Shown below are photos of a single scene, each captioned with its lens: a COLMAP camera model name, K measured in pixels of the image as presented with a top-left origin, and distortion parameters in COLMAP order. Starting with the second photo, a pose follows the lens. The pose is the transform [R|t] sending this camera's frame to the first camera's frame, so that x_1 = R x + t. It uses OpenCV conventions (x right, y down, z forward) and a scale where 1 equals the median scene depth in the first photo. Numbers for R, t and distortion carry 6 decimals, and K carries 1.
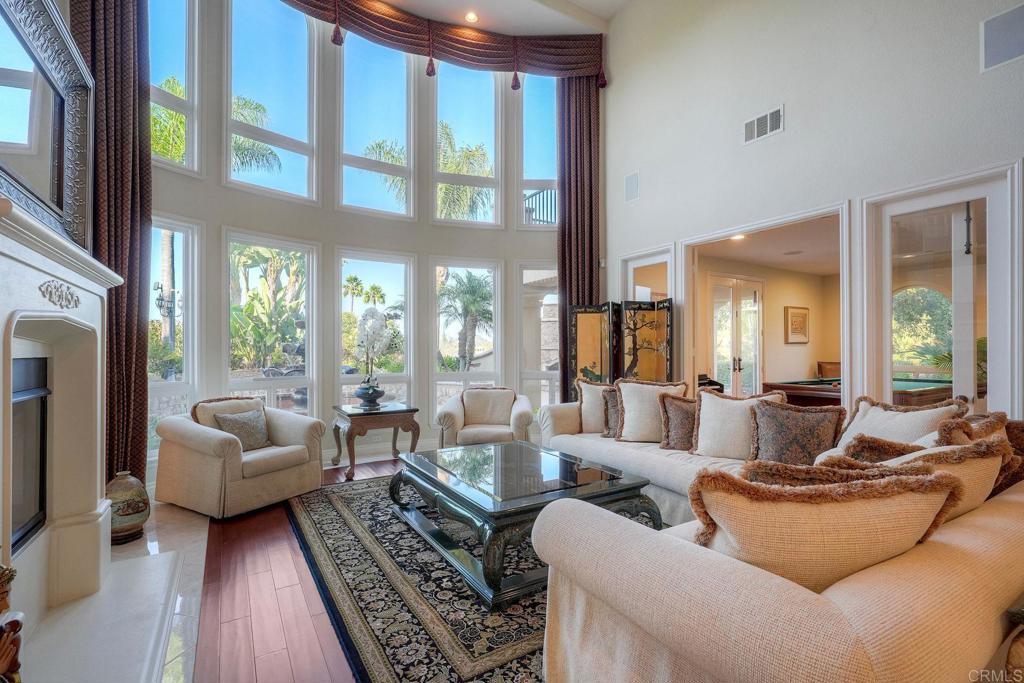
lens RADIAL K [[456.1, 0, 508.5], [0, 456.1, 338.0], [0, 0, 1]] dist [-0.000983, -0.000086]
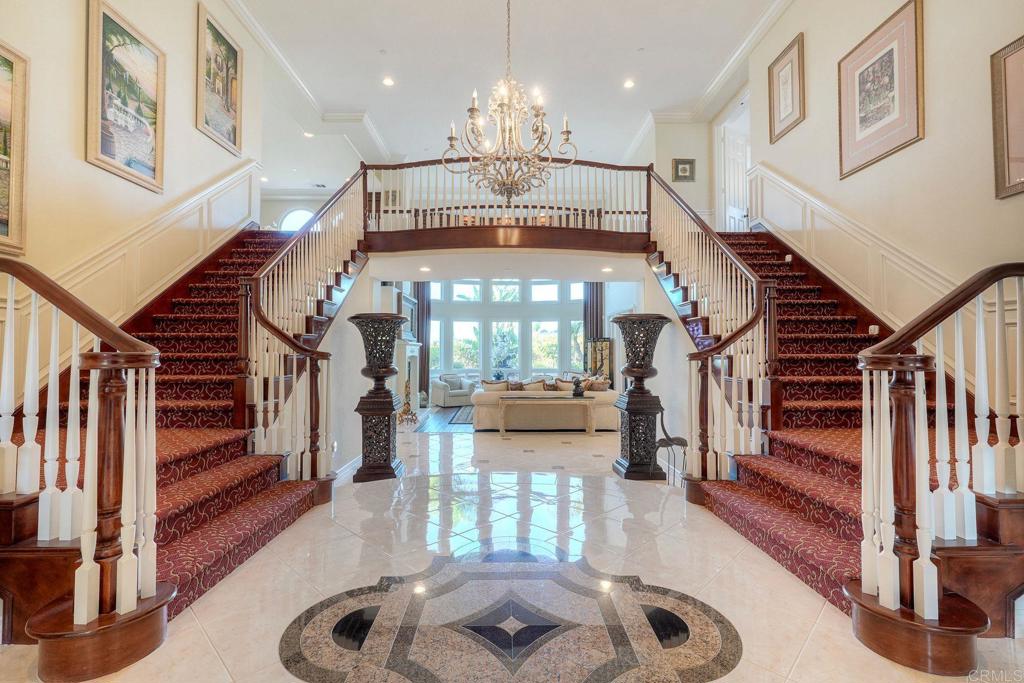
lens RADIAL K [[456.1, 0, 508.5], [0, 456.1, 338.0], [0, 0, 1]] dist [-0.000983, -0.000086]
pose [[0.858792, -0.012405, -0.512173, 1.380049], [0.013501, 0.999908, -0.001580, -0.110108], [0.512146, -0.005558, 0.858881, -1.527419]]
